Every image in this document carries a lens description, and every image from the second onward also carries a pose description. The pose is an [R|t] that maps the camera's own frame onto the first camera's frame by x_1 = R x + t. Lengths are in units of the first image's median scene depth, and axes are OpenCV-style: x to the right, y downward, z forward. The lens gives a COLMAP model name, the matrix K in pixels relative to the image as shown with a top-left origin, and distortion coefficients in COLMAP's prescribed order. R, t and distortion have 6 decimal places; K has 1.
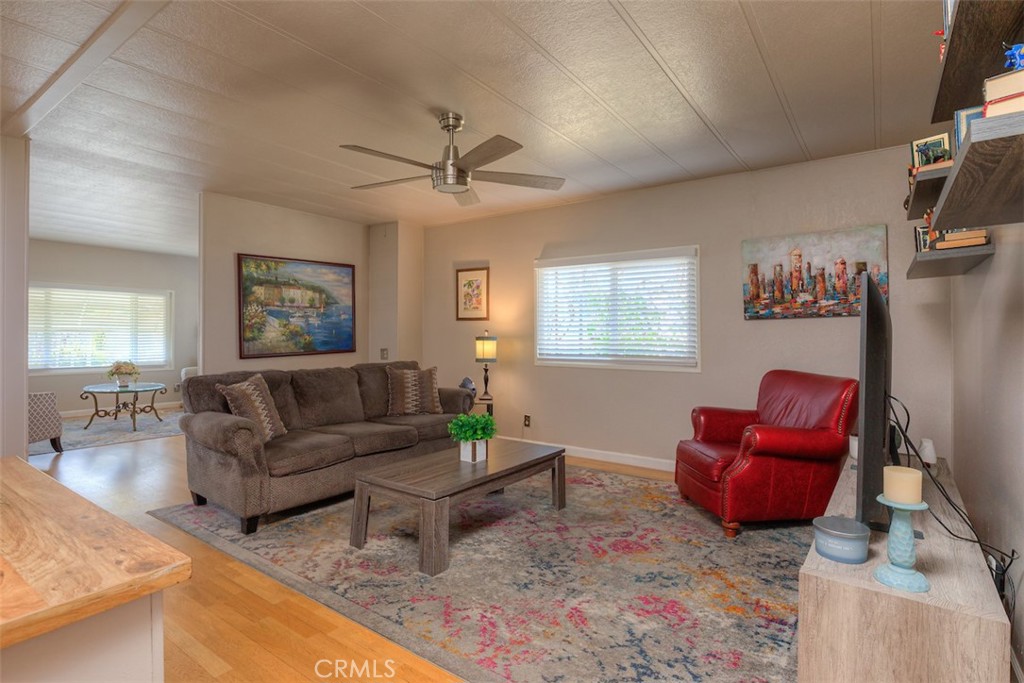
lens RADIAL K [[515.9, 0, 512.0], [0, 515.9, 341.5], [0, 0, 1]] dist [0.000822, 0.000065]
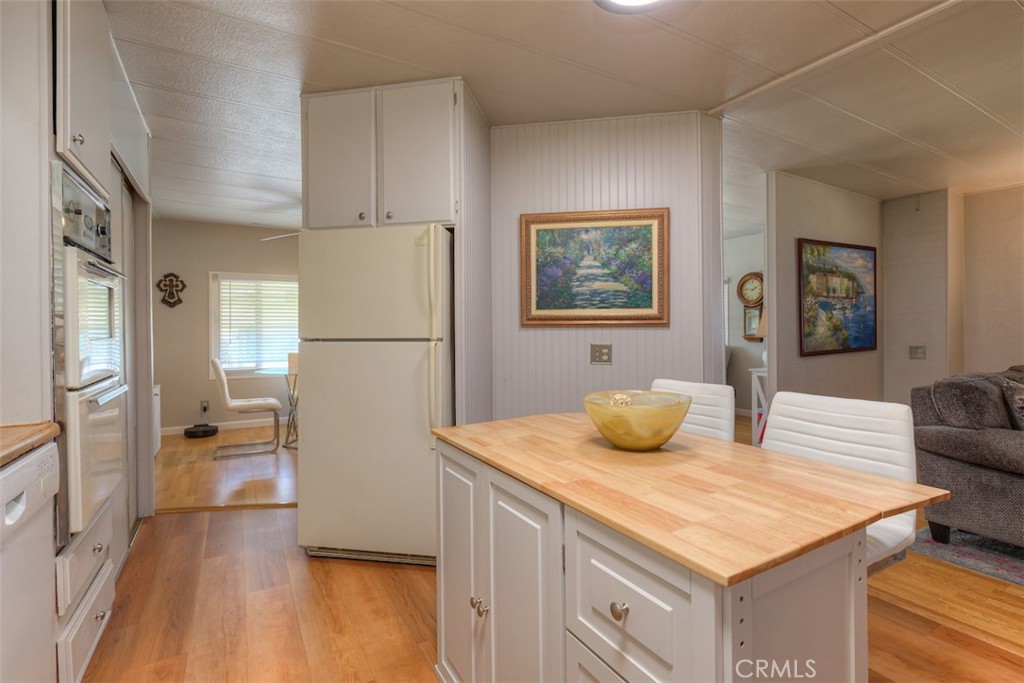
lens RADIAL K [[476.8, 0, 512.0], [0, 476.8, 341.5], [0, 0, 1]] dist [-0.001322, -0.000280]
pose [[0.915793, 0.001583, -0.401647, -0.634696], [0.000936, 0.999981, 0.006076, 0.001791], [0.401649, -0.005940, 0.915774, 0.046005]]
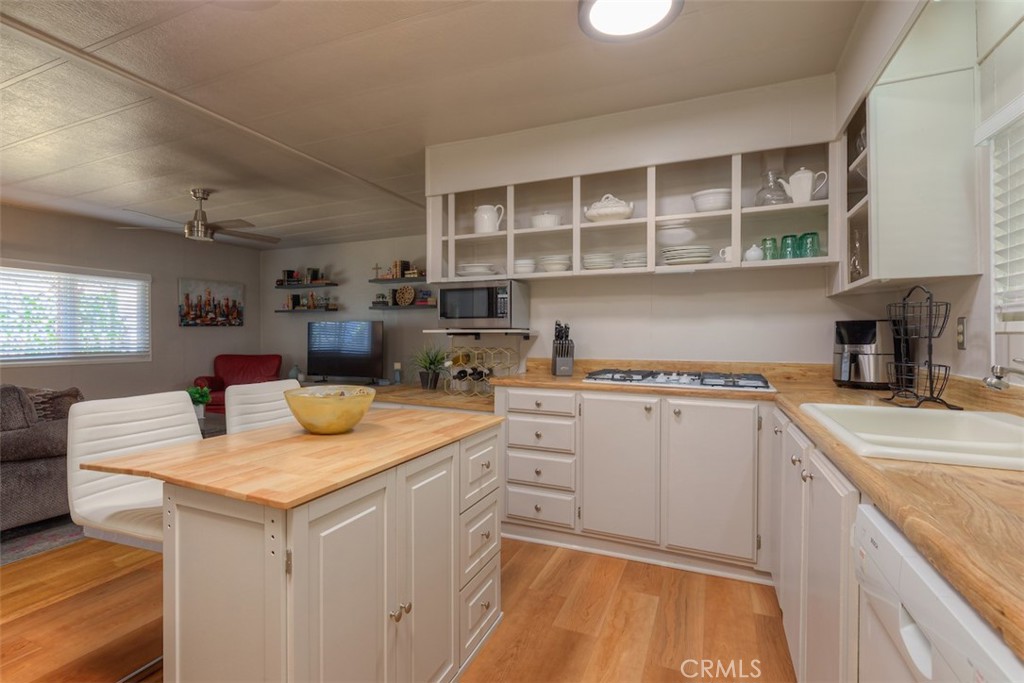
lens RADIAL K [[476.8, 0, 512.0], [0, 476.8, 341.5], [0, 0, 1]] dist [-0.001322, -0.000280]
pose [[-0.237087, -0.009382, 0.971443, -1.034184], [0.014282, 0.999812, 0.013141, 0.000409], [-0.971384, 0.016989, -0.236908, 0.278237]]
